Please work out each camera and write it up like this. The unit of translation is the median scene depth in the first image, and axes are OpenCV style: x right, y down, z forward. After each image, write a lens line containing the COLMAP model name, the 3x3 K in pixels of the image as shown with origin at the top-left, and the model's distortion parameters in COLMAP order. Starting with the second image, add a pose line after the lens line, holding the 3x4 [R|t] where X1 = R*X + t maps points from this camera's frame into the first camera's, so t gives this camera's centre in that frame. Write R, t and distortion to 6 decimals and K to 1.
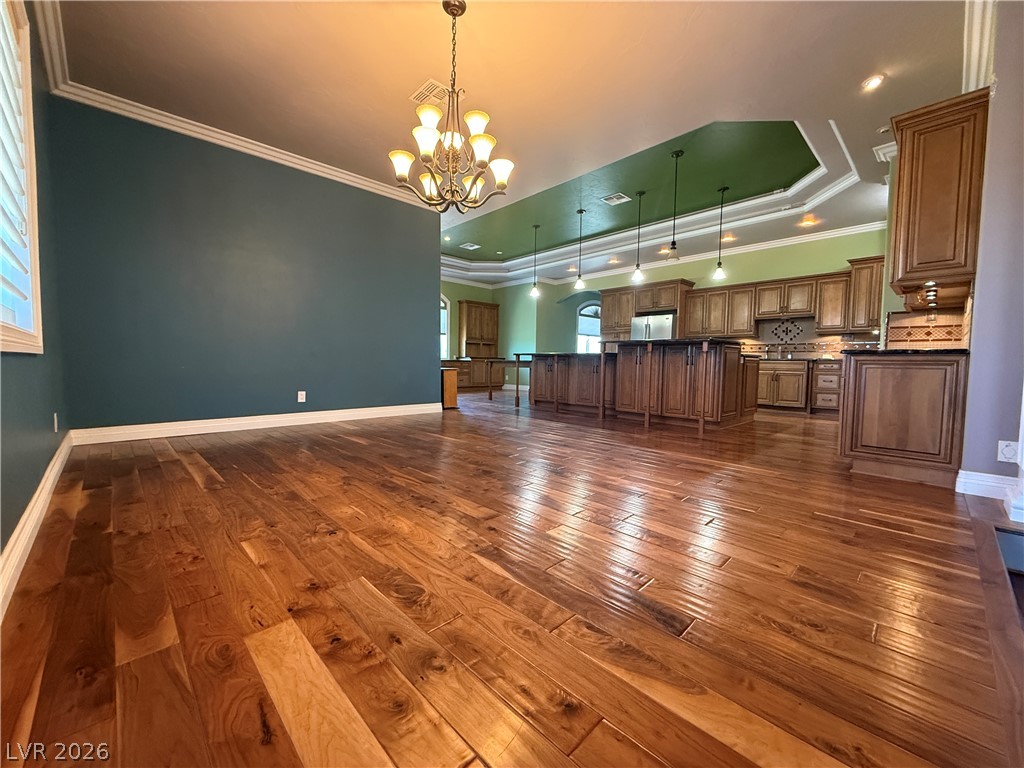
lens RADIAL K [[408.2, 0, 513.5], [0, 408.2, 386.1], [0, 0, 1]] dist [0.002027, -0.000471]
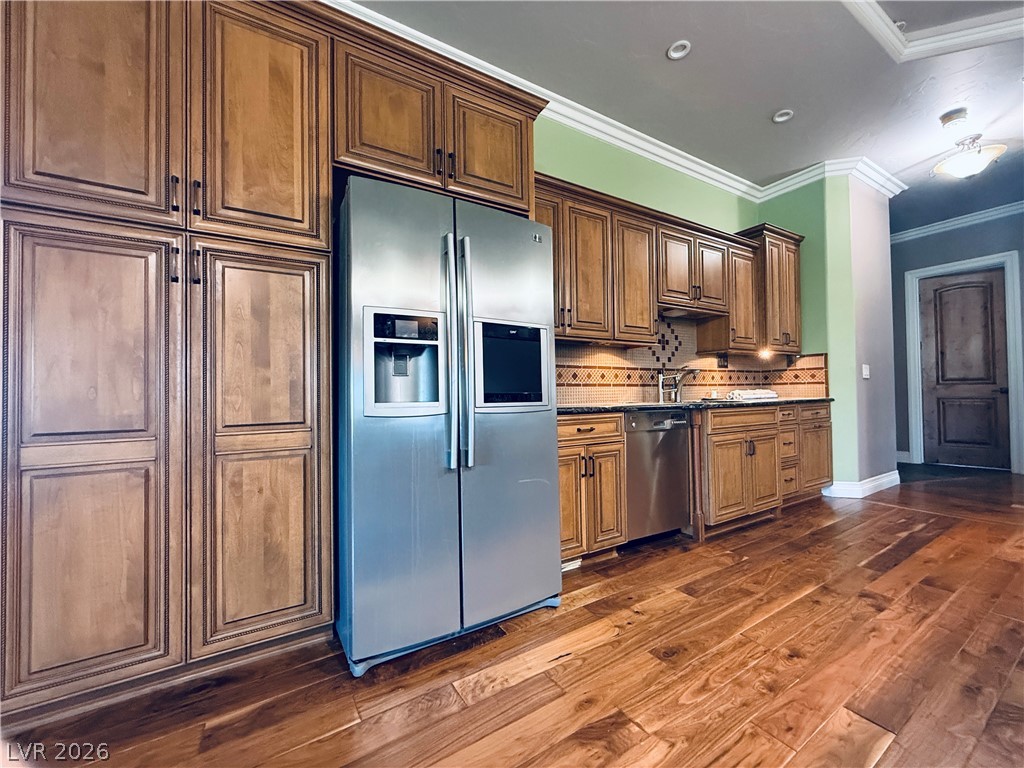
lens RADIAL K [[408.2, 0, 509.0], [0, 408.2, 385.3], [0, 0, 1]] dist [0.002027, -0.000471]
pose [[0.240493, 0.004072, 0.970642, 0.167071], [0.075424, 0.996889, -0.022870, -0.085665], [-0.967716, 0.078709, 0.239438, 1.045602]]
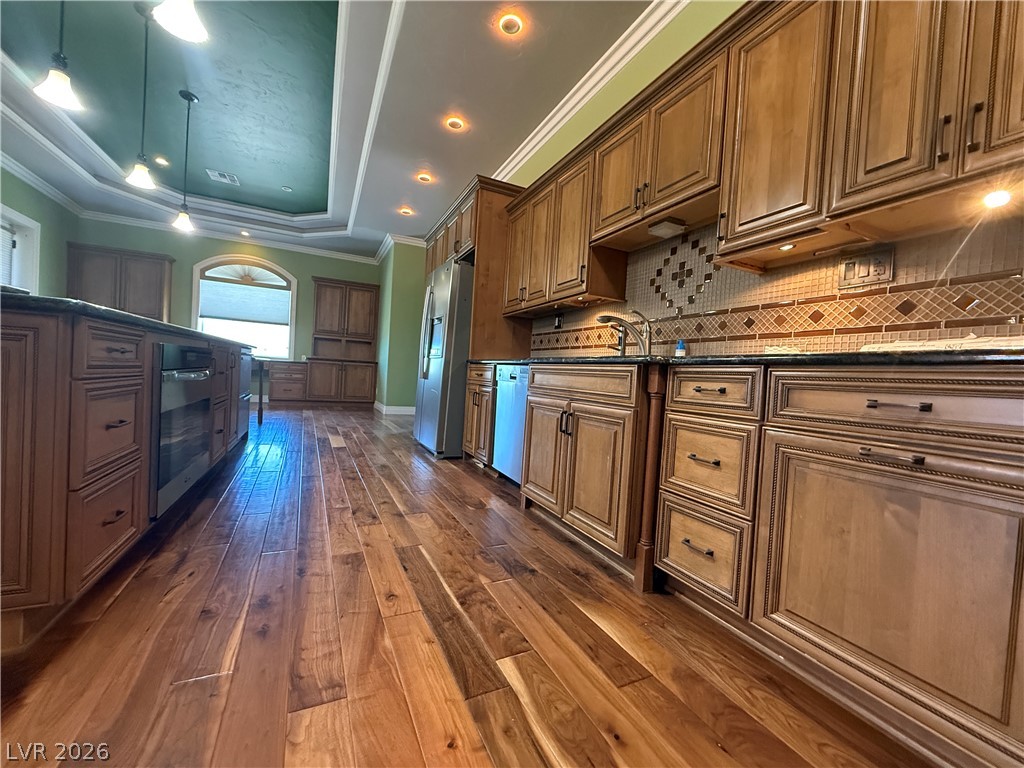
lens RADIAL K [[408.2, 0, 509.2], [0, 408.2, 384.2], [0, 0, 1]] dist [0.002027, -0.000471]
pose [[0.940975, 0.052303, -0.334411, 0.643522], [-0.069160, 0.996855, -0.038693, -0.031762], [0.331336, 0.059537, 0.941633, 0.664884]]
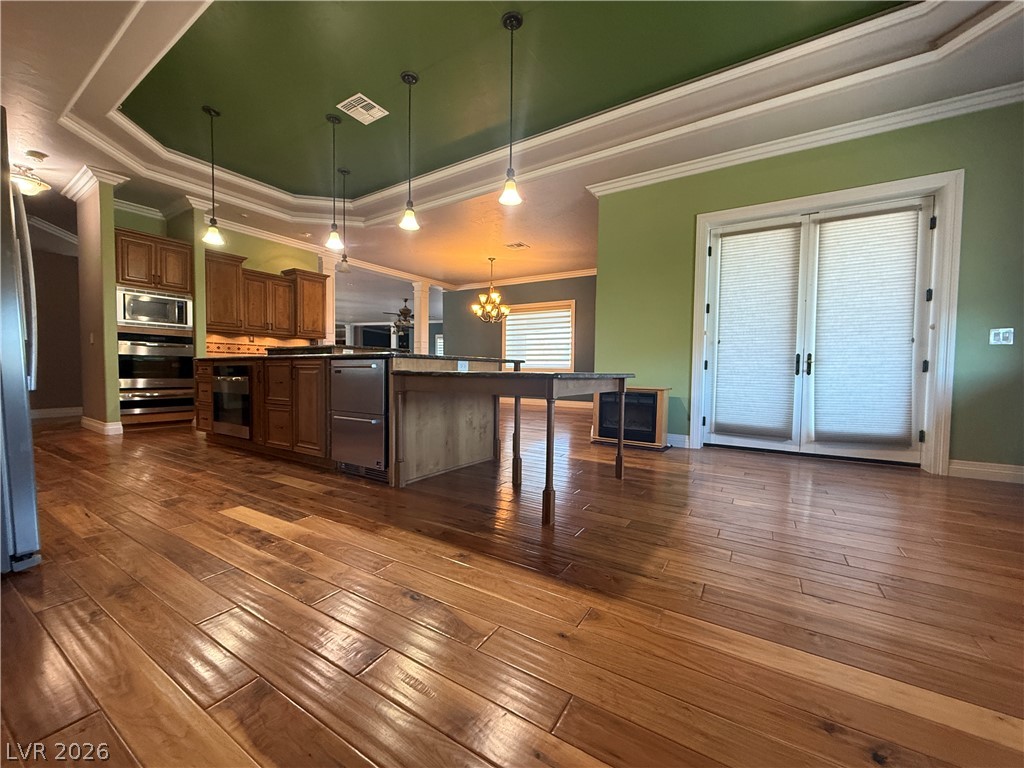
lens RADIAL K [[408.2, 0, 507.8], [0, 408.2, 386.0], [0, 0, 1]] dist [0.002027, -0.000471]
pose [[-0.978420, -0.014882, -0.206090, 0.140586], [-0.035563, 0.994648, 0.097013, -0.087346], [0.203543, 0.102249, -0.973712, 1.410810]]
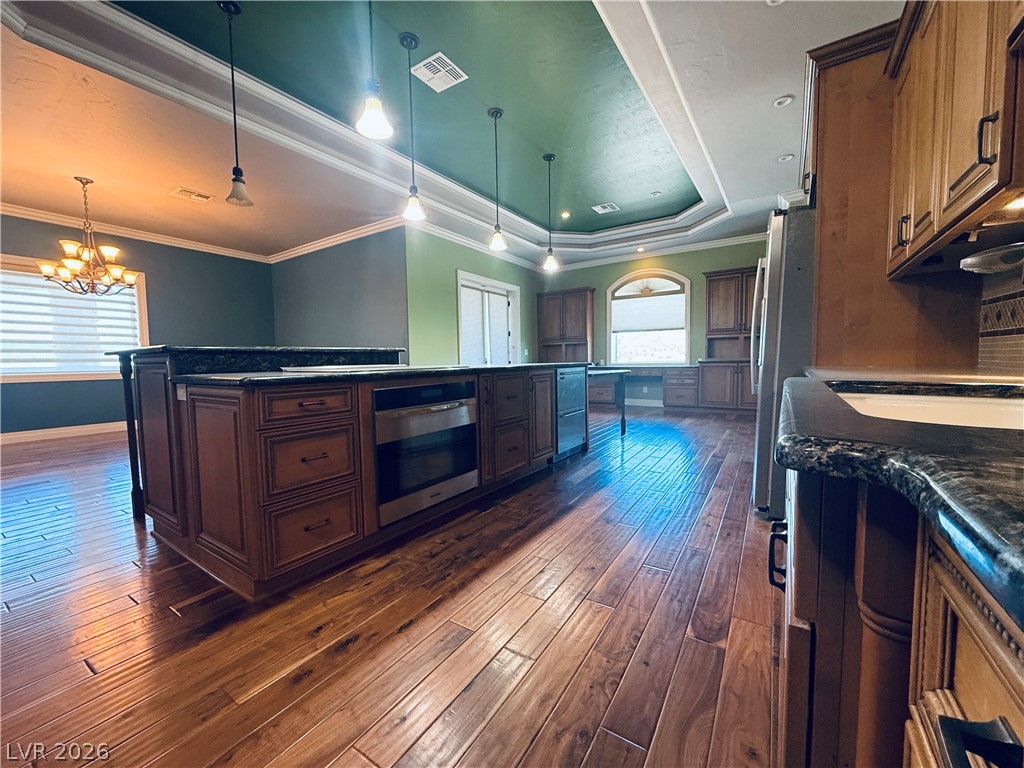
lens RADIAL K [[408.2, 0, 509.1], [0, 408.2, 384.2], [0, 0, 1]] dist [0.002027, -0.000471]
pose [[0.192804, 0.041956, -0.980340, 0.678448], [-0.040655, 0.998569, 0.034740, -0.063131], [0.980395, 0.033158, 0.194234, 0.828345]]
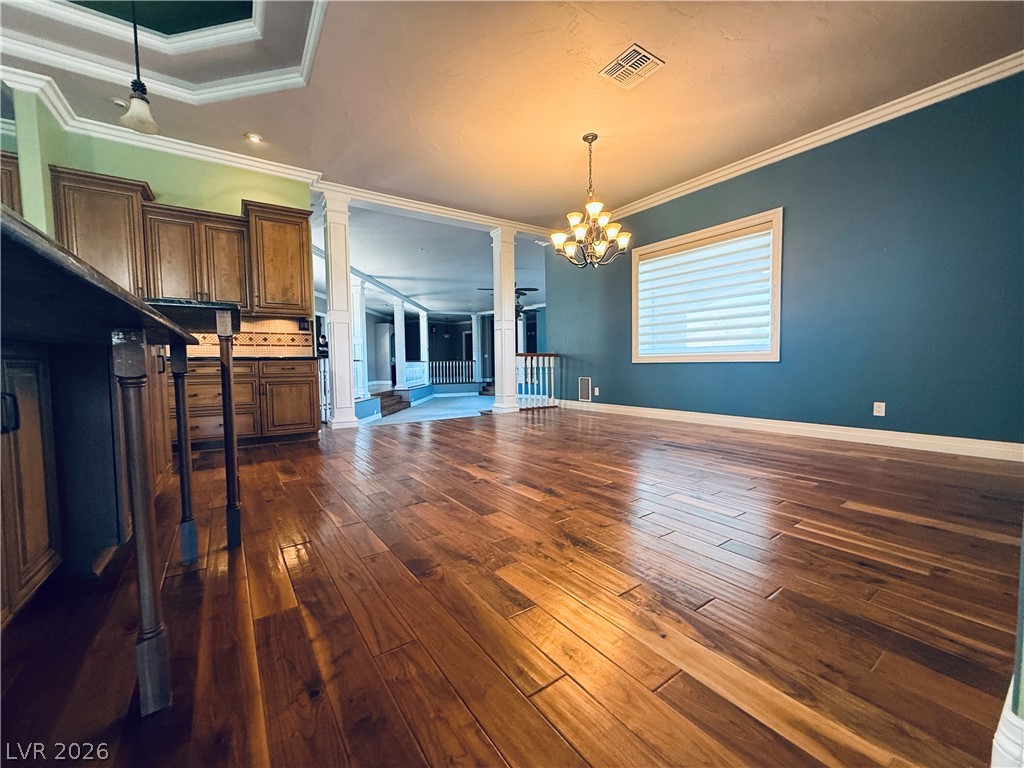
lens RADIAL K [[408.2, 0, 508.9], [0, 408.2, 383.1], [0, 0, 1]] dist [0.002027, -0.000471]
pose [[-0.981933, -0.001720, 0.189220, -0.031249], [0.019436, 0.993753, 0.109894, -0.052698], [-0.188227, 0.111586, -0.975766, 0.909755]]
